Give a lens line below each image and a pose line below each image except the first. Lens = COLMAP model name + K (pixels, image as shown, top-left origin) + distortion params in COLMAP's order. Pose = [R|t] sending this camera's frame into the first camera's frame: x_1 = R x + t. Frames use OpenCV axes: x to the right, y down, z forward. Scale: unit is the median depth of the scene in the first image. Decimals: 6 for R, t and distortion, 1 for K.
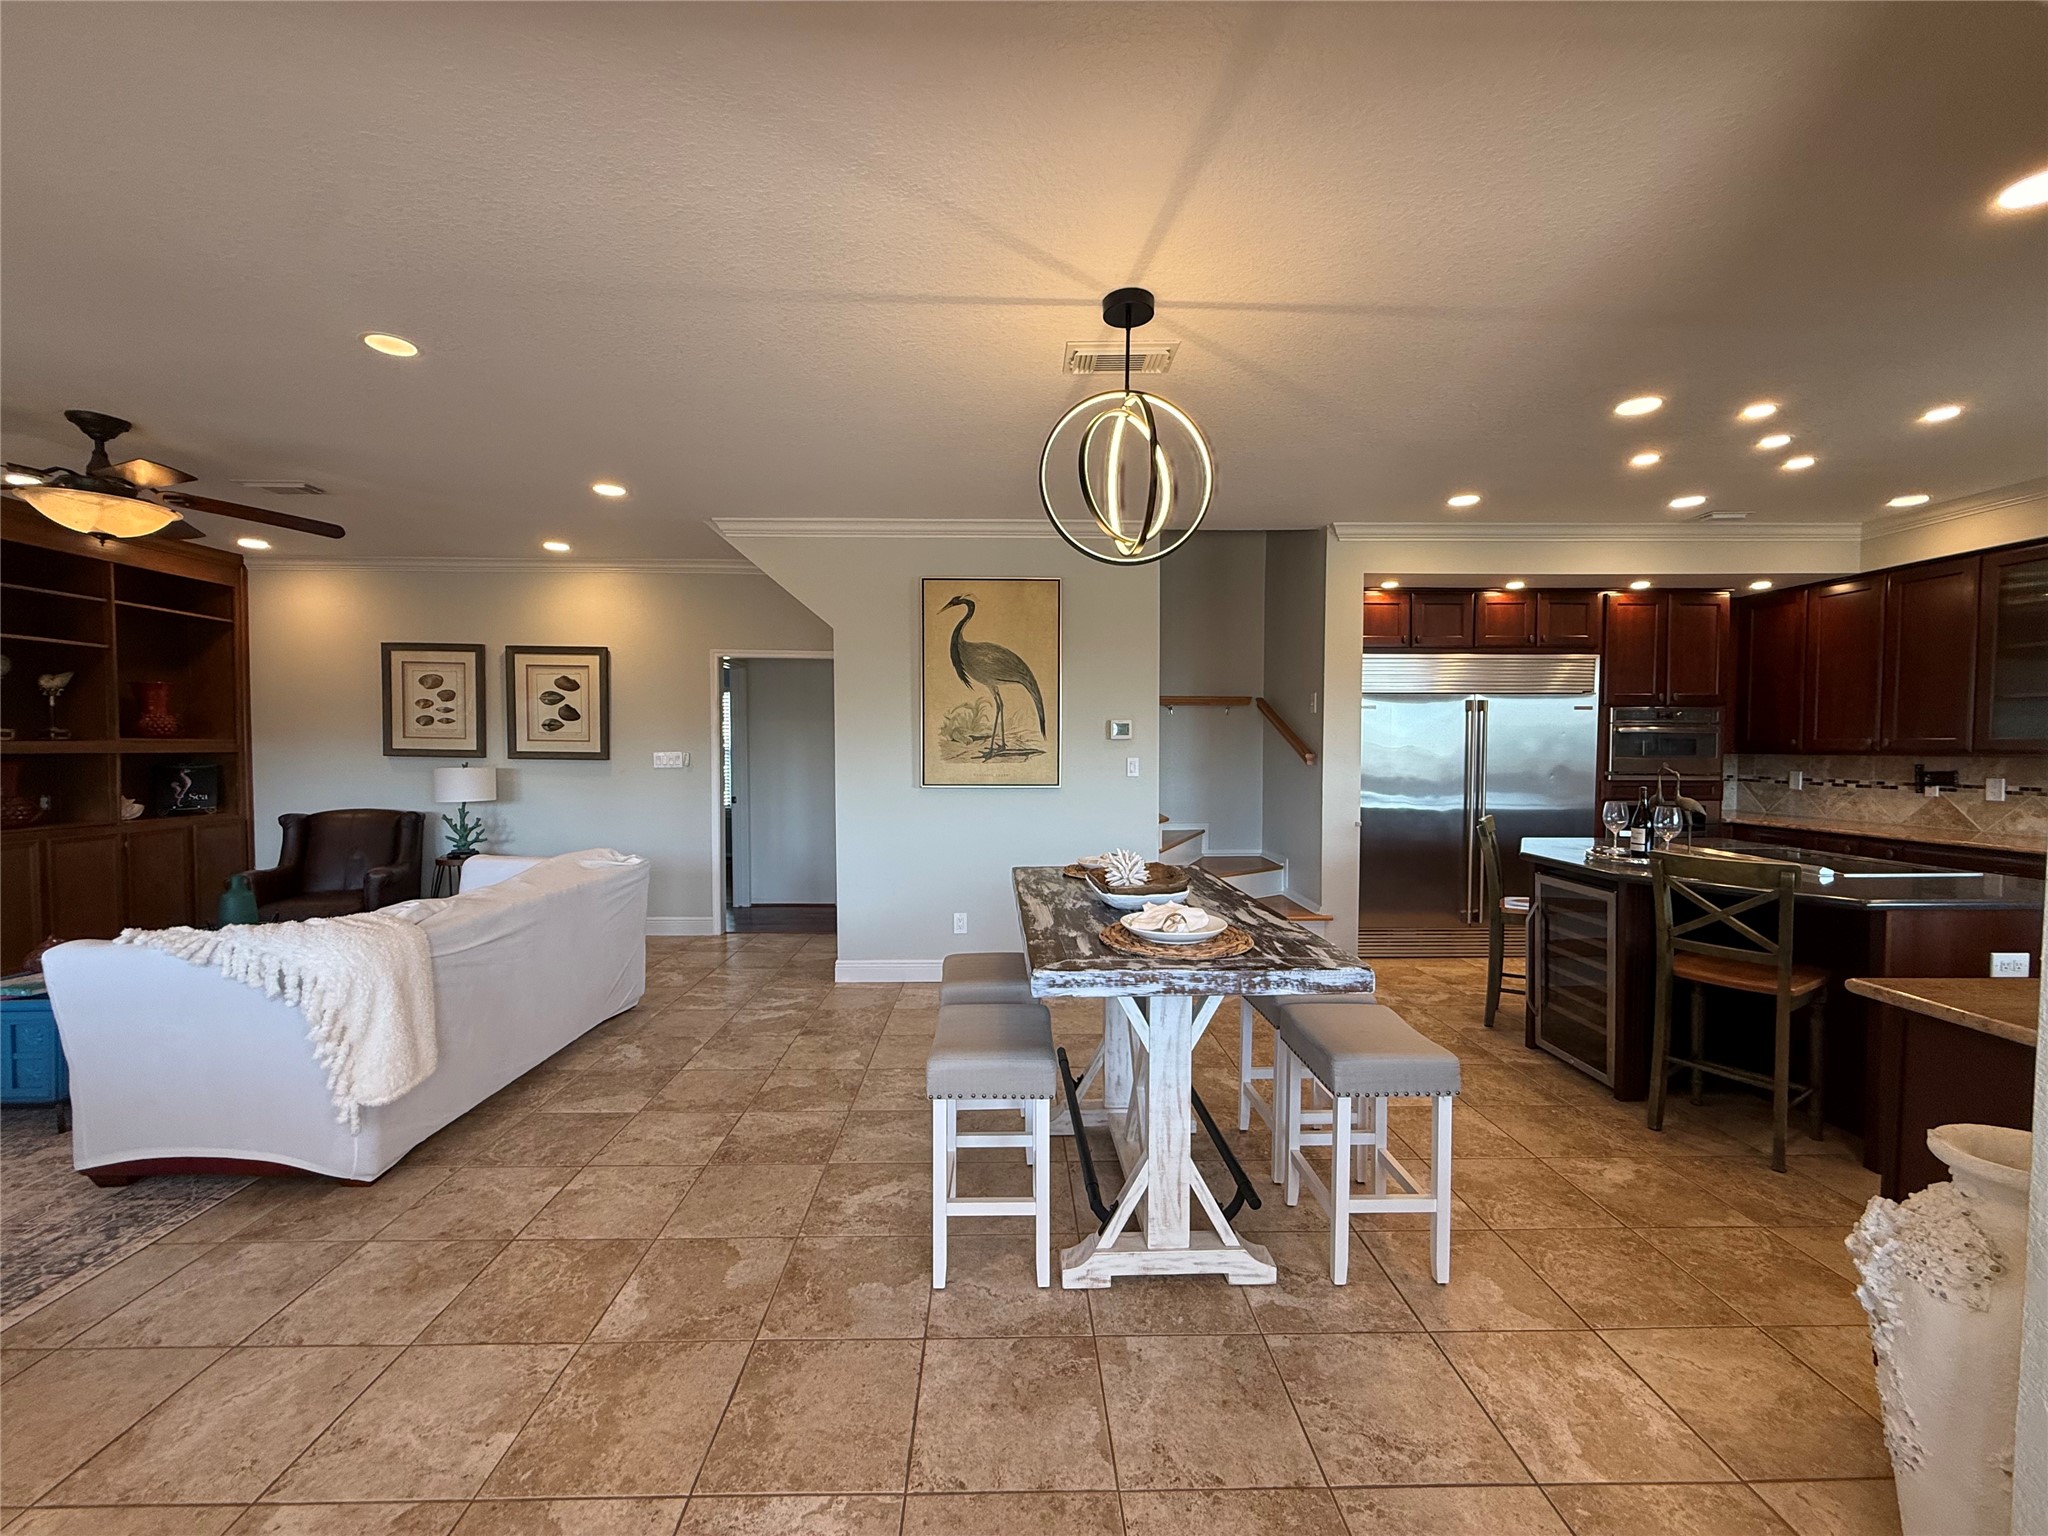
lens RADIAL K [[808.3, 0, 1022.6], [0, 808.3, 768.3], [0, 0, 1]] dist [0.001220, 0.000068]
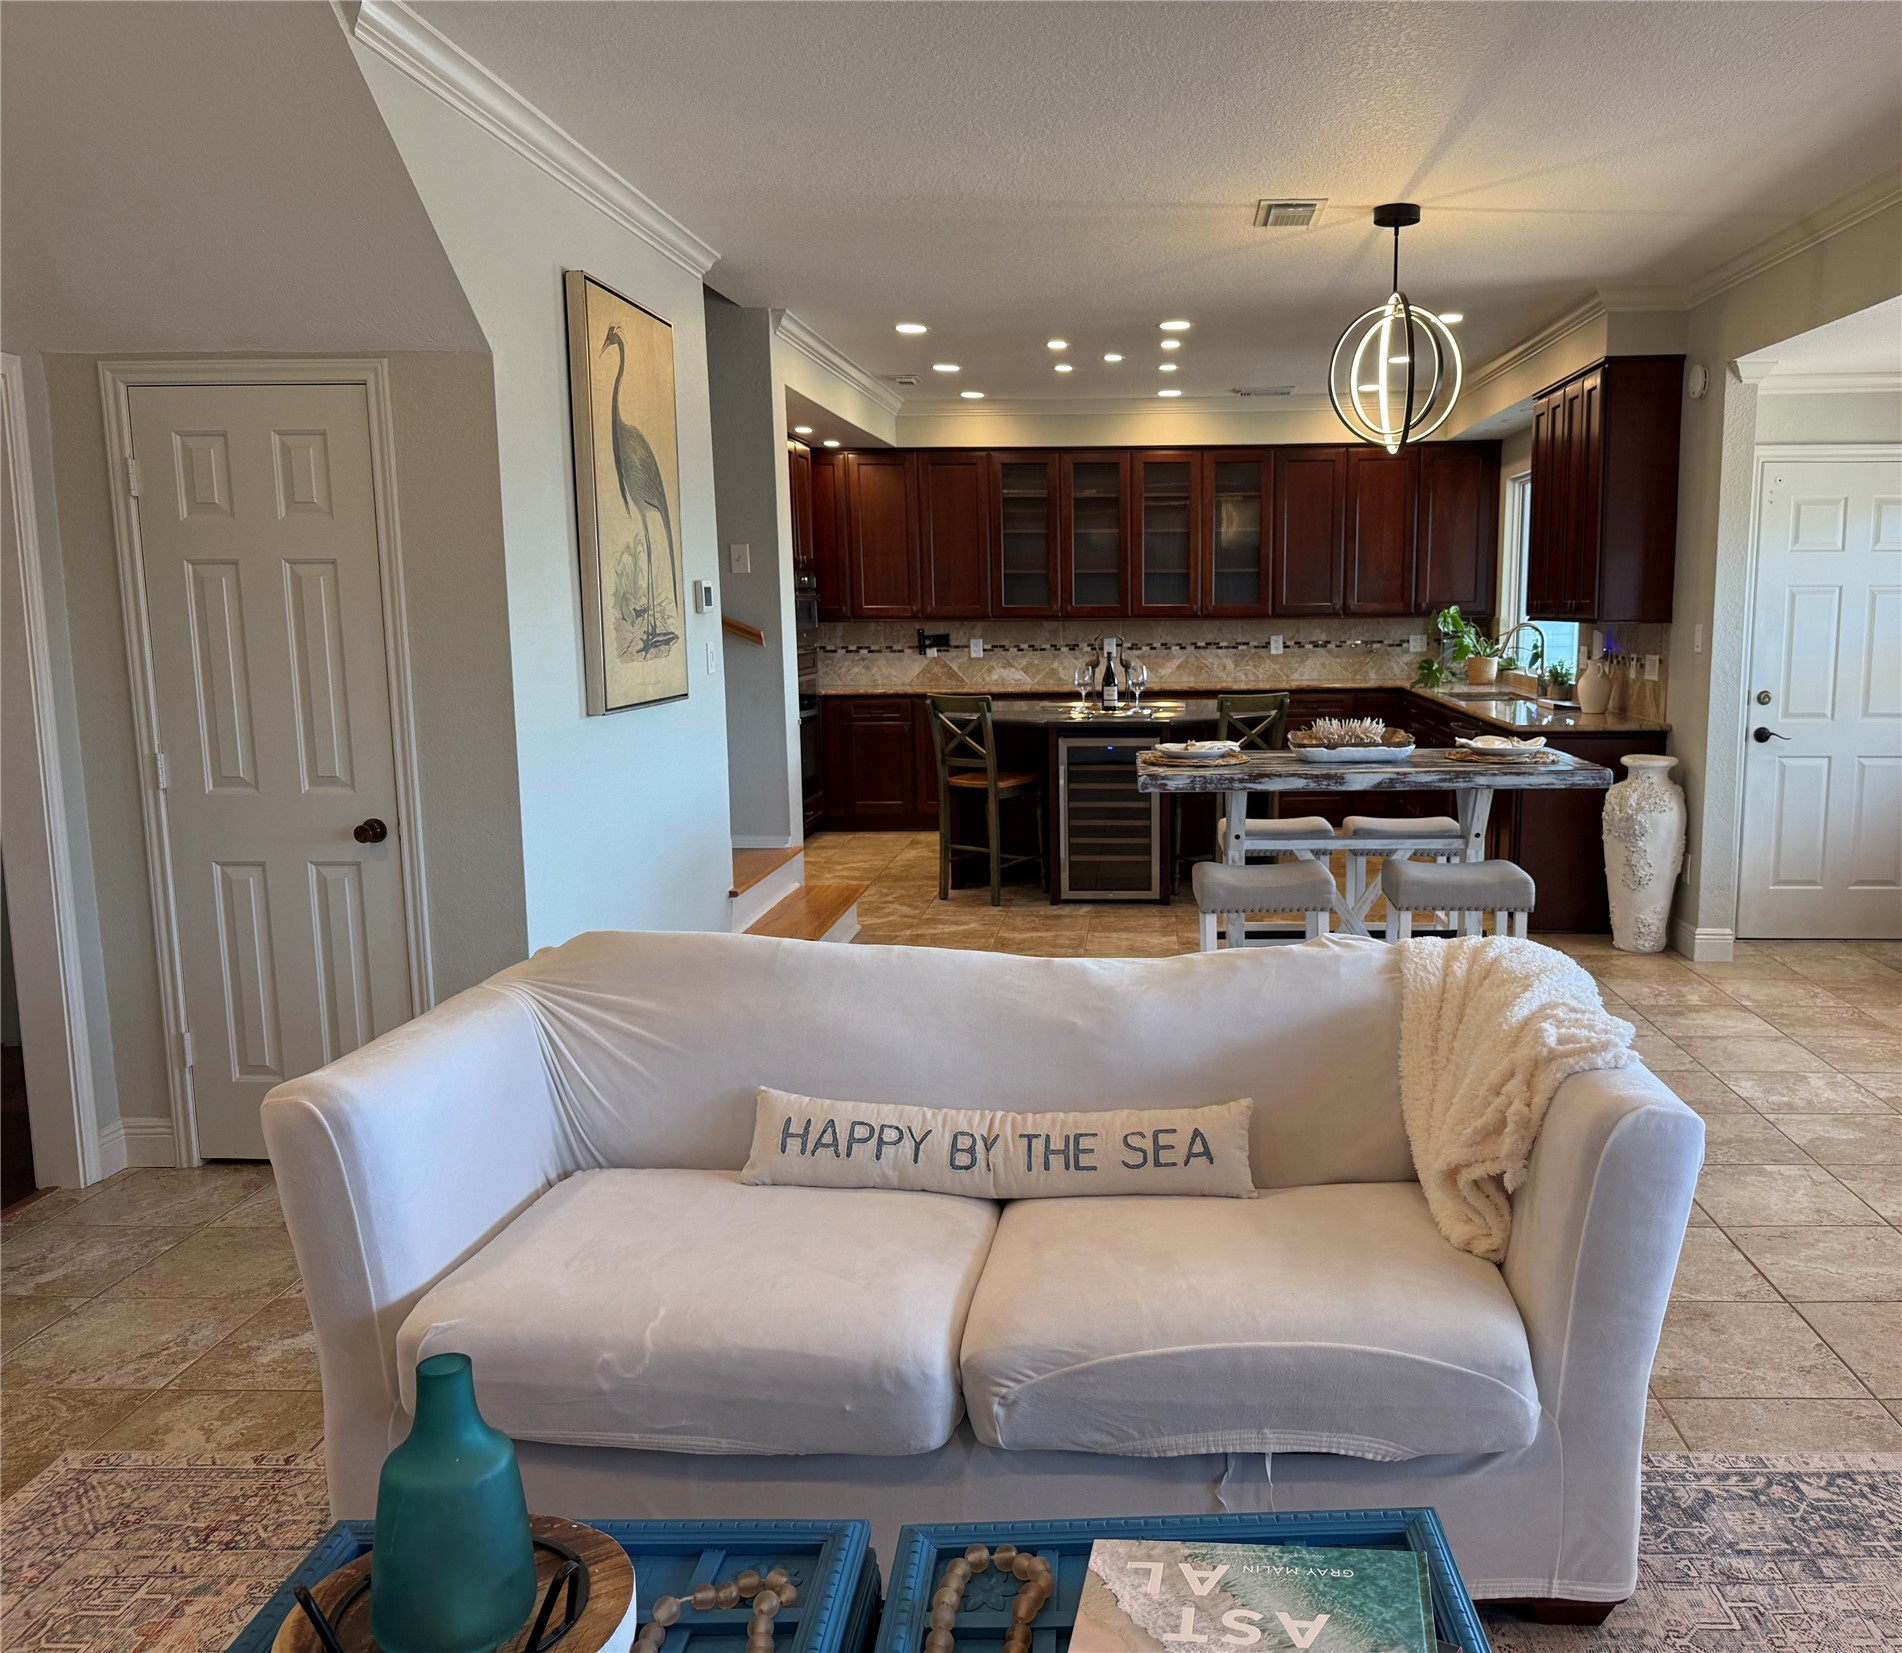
lens RADIAL K [[1532.9, 0, 1094.9], [0, 1532.9, 824.2], [0, 0, 1]] dist [0.107637, -0.166612]
pose [[0.058100, -0.145731, 0.987617, -1.044459], [0.039992, 0.988834, 0.143558, -0.034124], [-0.997509, 0.031156, 0.063280, 0.648493]]
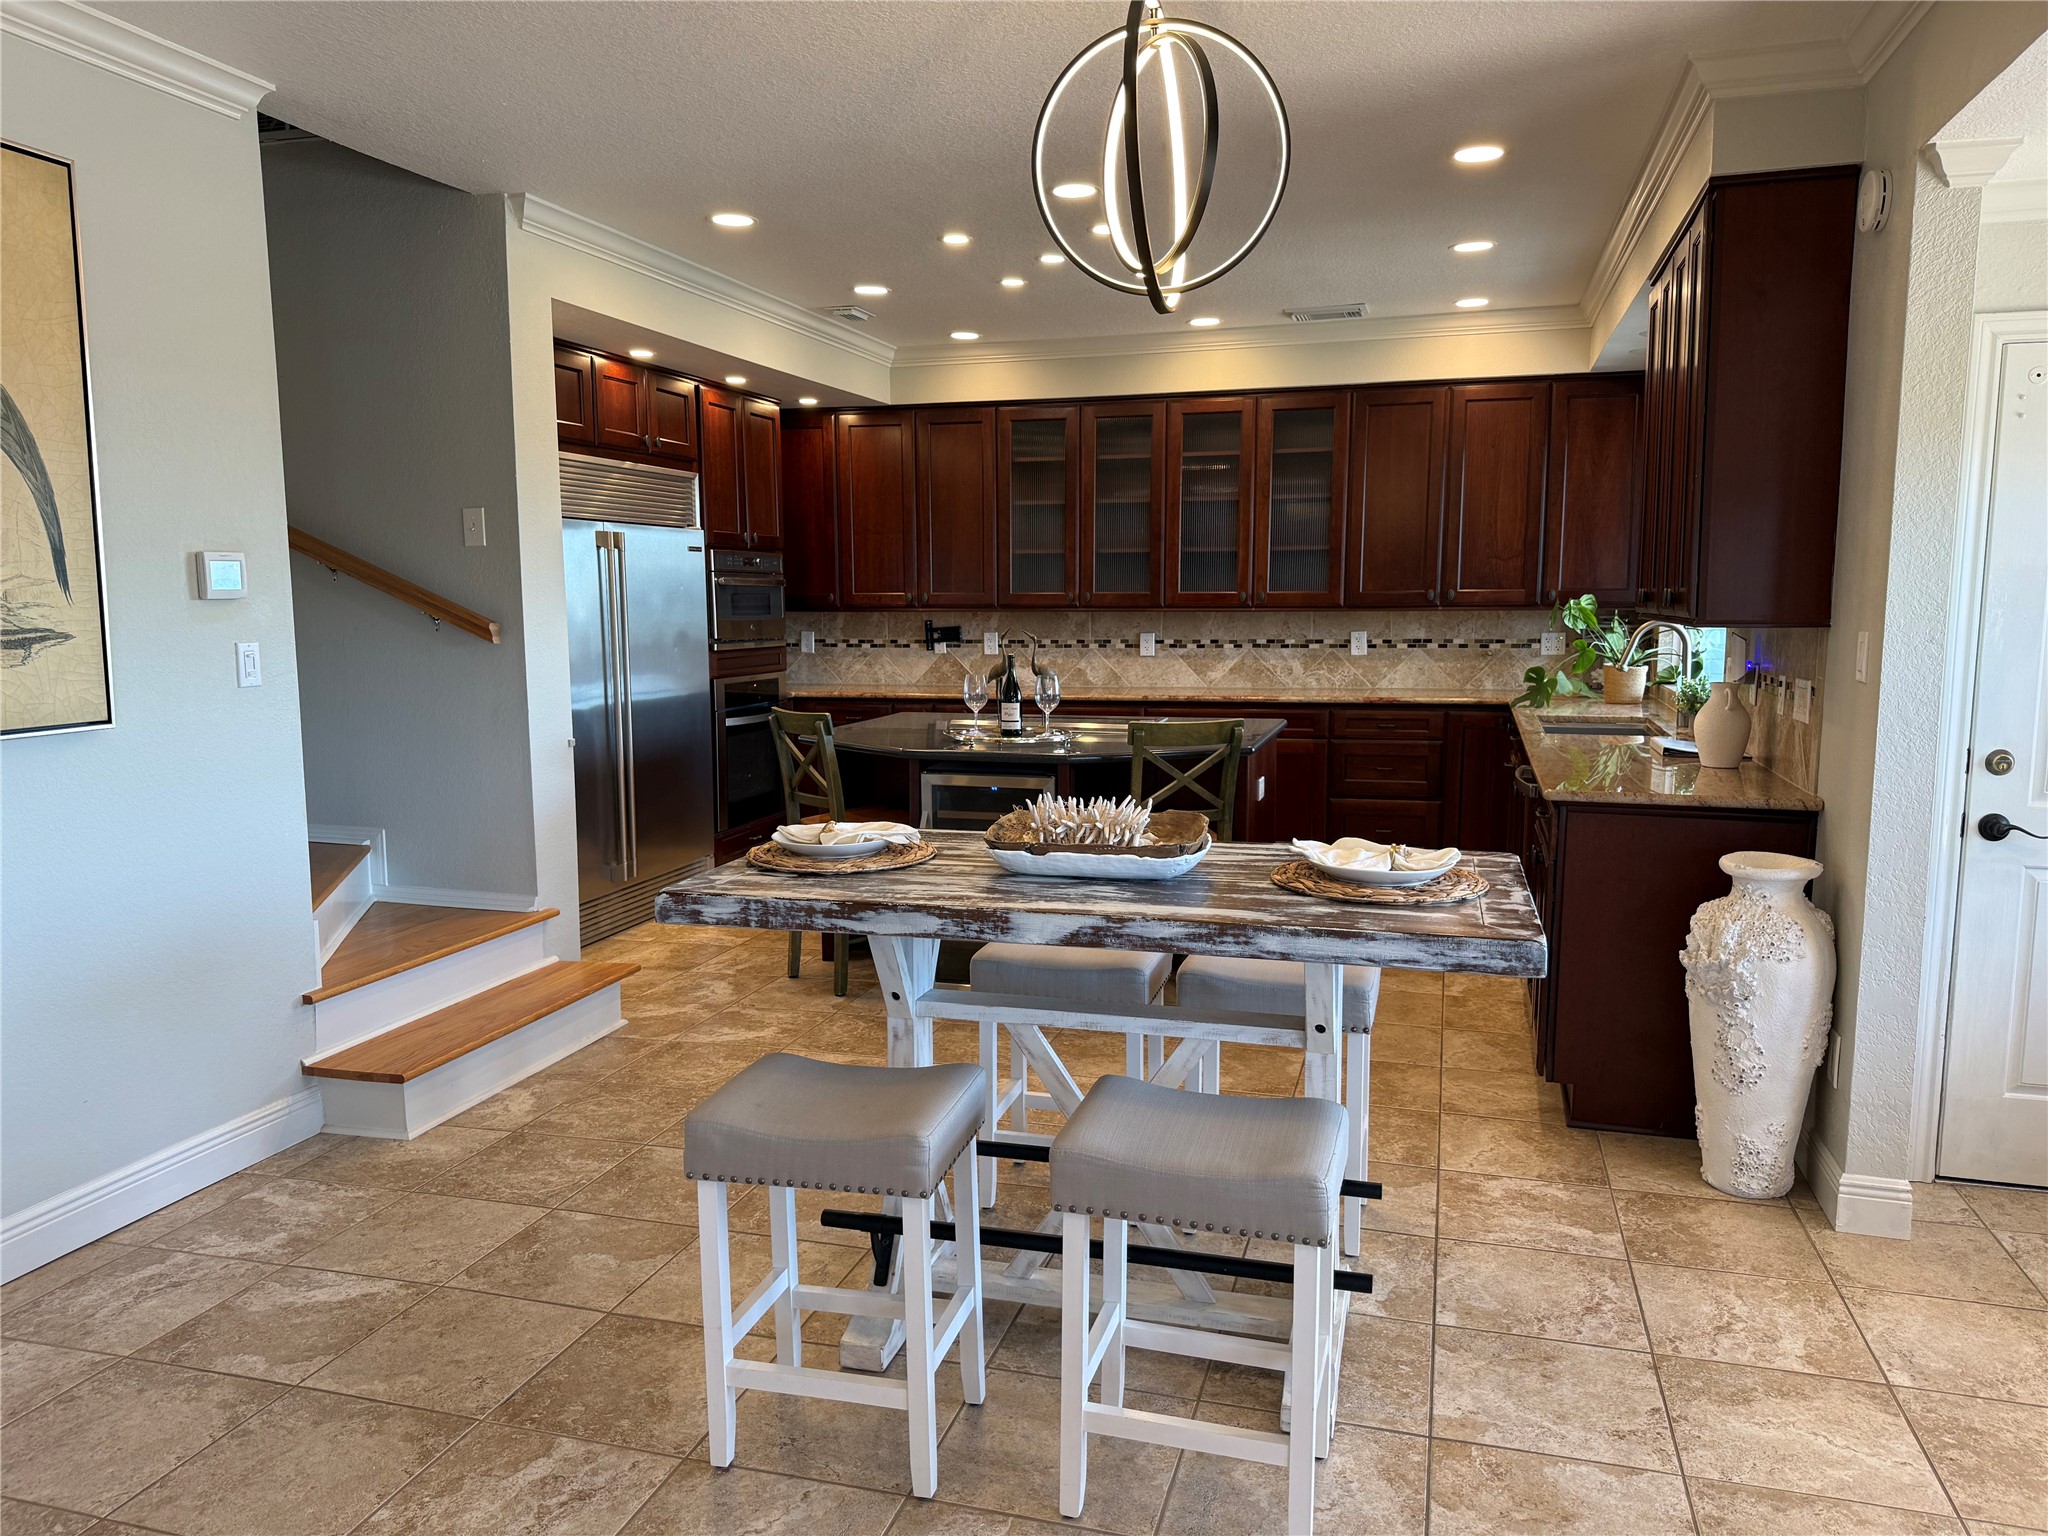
lens RADIAL K [[1421.5, 0, 1022.0], [0, 1421.5, 772.9], [0, 0, 1]] dist [0.096029, -0.134302]
pose [[0.309038, -0.123295, 0.943024, -0.470756], [0.035307, 0.992365, 0.118176, -0.020717], [-0.950394, -0.003226, 0.311032, 0.383029]]
